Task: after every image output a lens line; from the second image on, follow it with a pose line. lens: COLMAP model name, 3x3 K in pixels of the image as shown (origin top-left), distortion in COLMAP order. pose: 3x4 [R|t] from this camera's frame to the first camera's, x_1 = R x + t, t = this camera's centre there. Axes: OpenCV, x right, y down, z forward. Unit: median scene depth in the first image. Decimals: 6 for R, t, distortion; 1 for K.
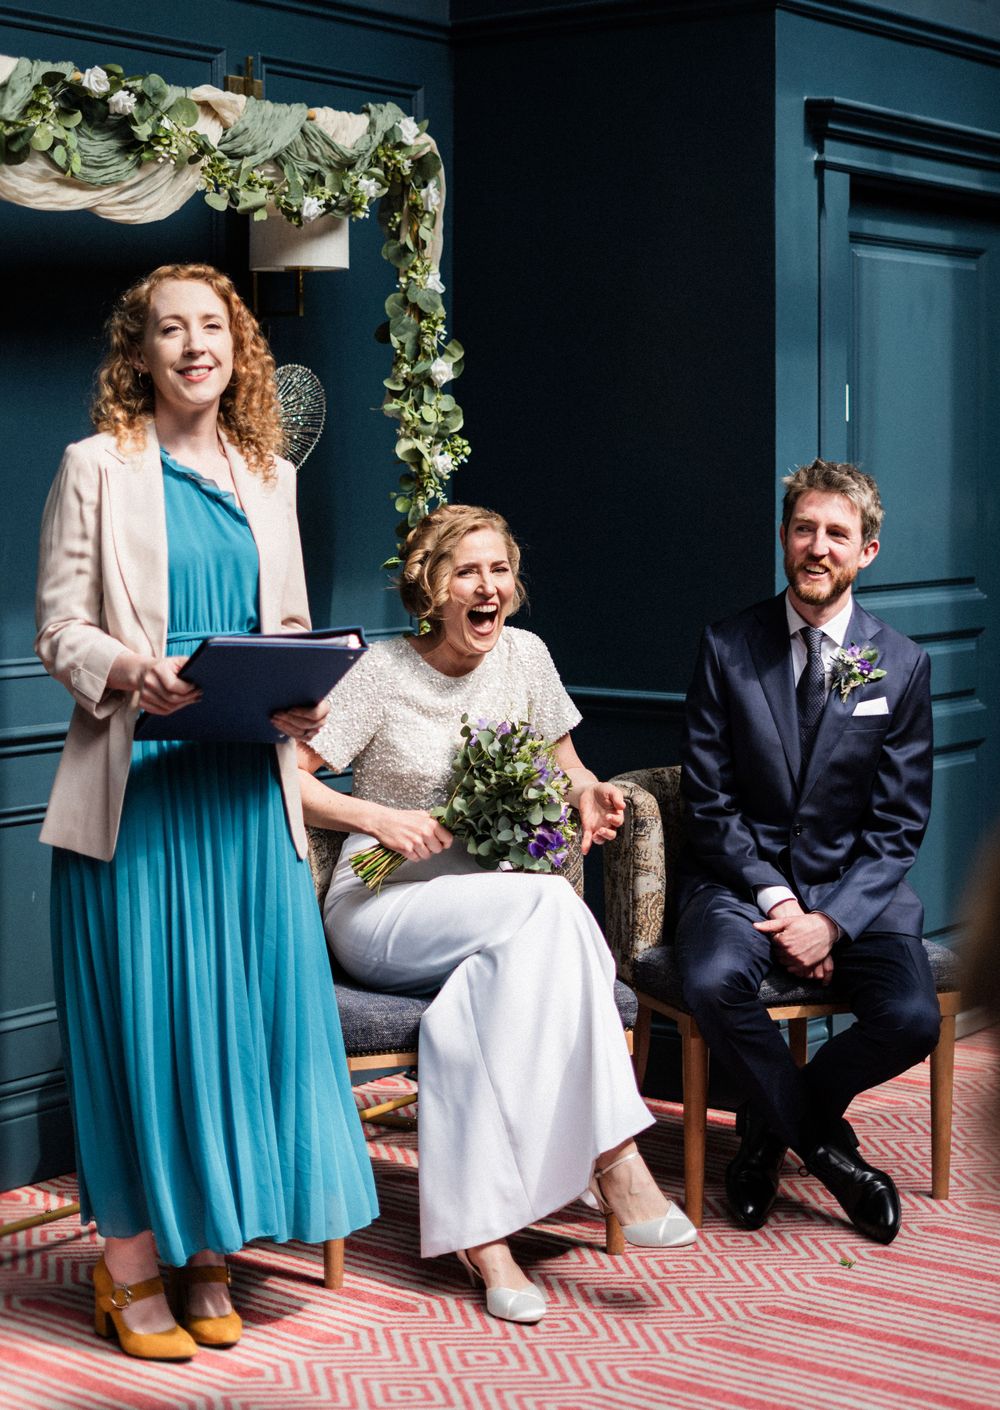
lens RADIAL K [[2432.4, 0, 599.9], [0, 2432.4, 488.9], [0, 0, 1]] dist [0.008962, -0.053414]
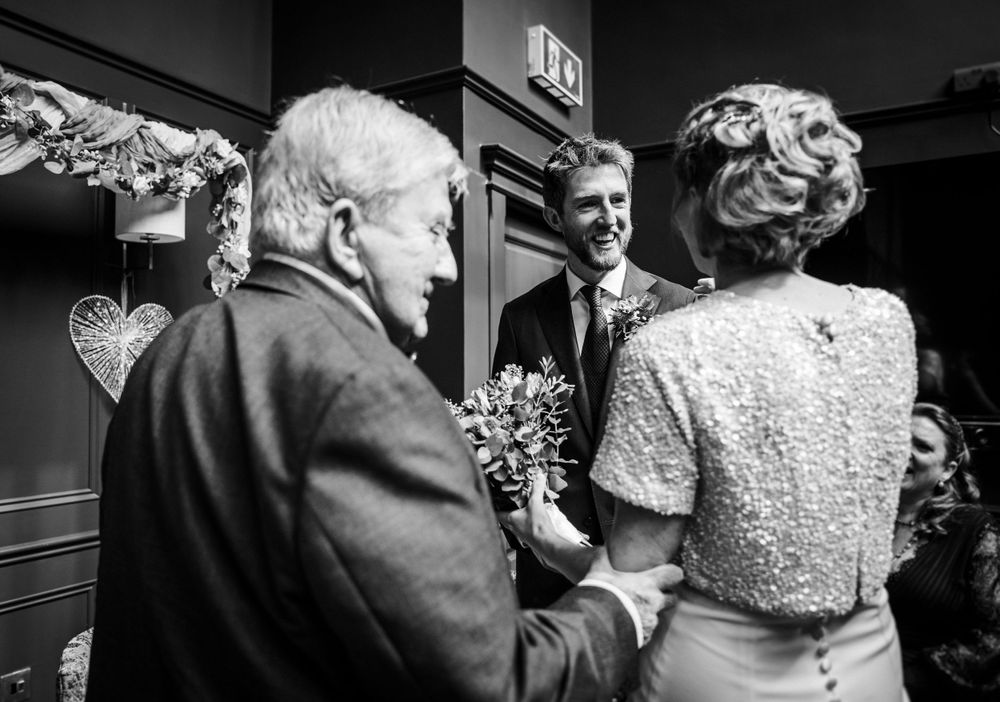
lens RADIAL K [[774.7, 0, 439.3], [0, 774.7, 346.3], [0, 0, 1]] dist [-0.064207, 0.044400]
pose [[0.997122, 0.002445, 0.075779, 0.019651], [0.001596, 0.998581, -0.053222, 0.001921], [-0.075802, 0.053190, 0.995703, 0.542267]]
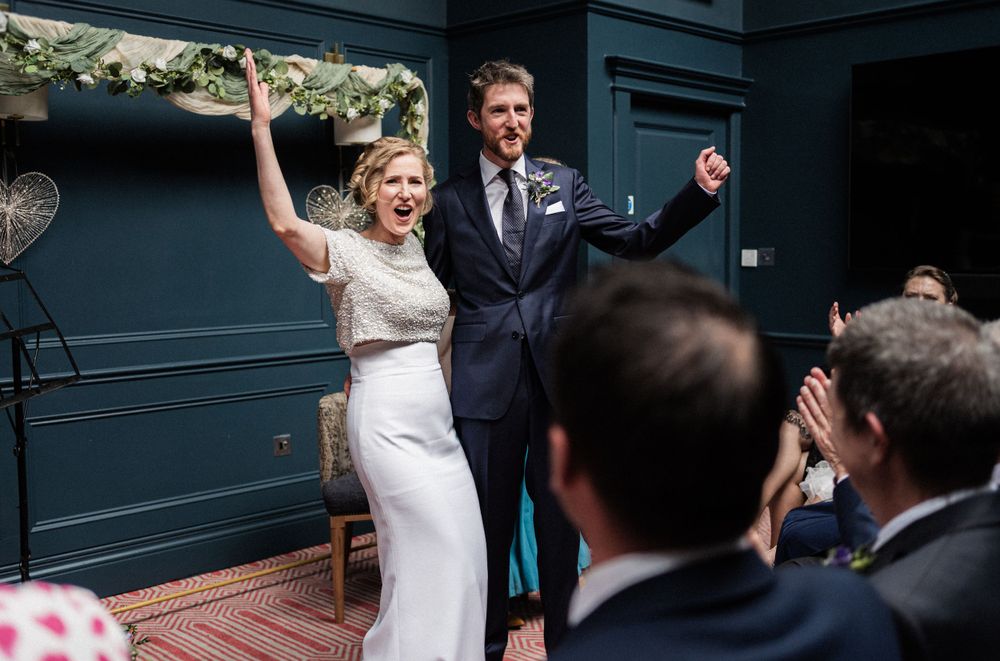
lens RADIAL K [[1072.1, 0, 498.6], [0, 1072.1, 303.4], [0, 0, 1]] dist [0.000167, -0.009672]
pose [[0.990017, 0.000163, -0.140945, 0.135075], [0.005934, 0.999065, 0.042832, 0.009513], [0.140820, -0.043240, 0.989090, 0.093083]]
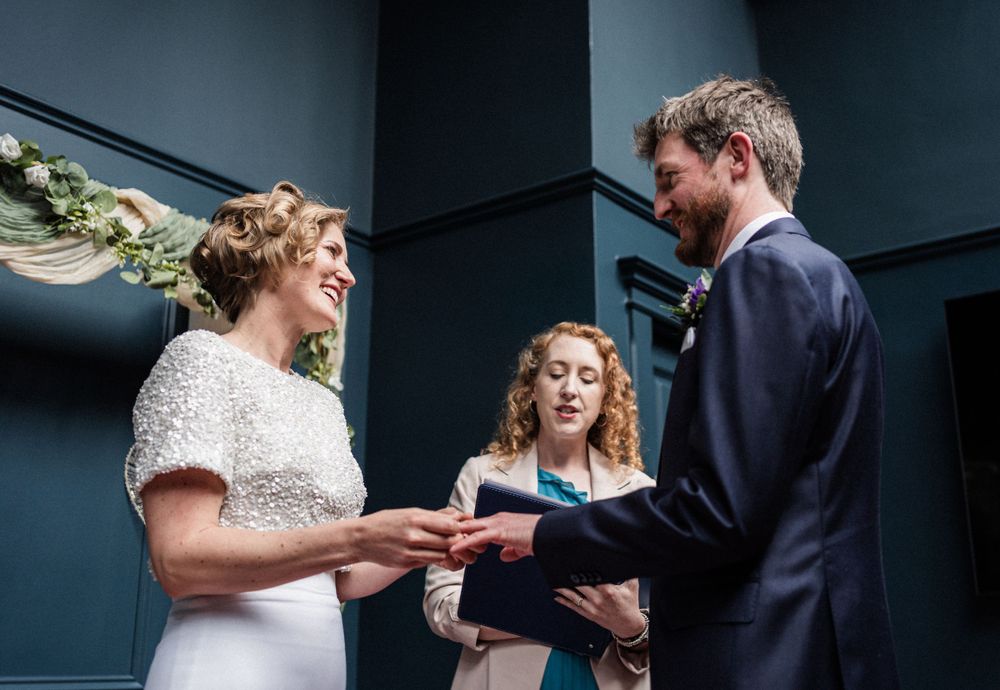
lens RADIAL K [[1157.6, 0, 558.7], [0, 1157.6, 302.0], [0, 0, 1]] dist [0.010573, 0.000602]
pose [[0.999791, -0.009319, 0.018215, 0.043247], [0.014494, 0.950926, -0.309078, 0.071734], [-0.014441, 0.309278, 0.950862, 0.424021]]
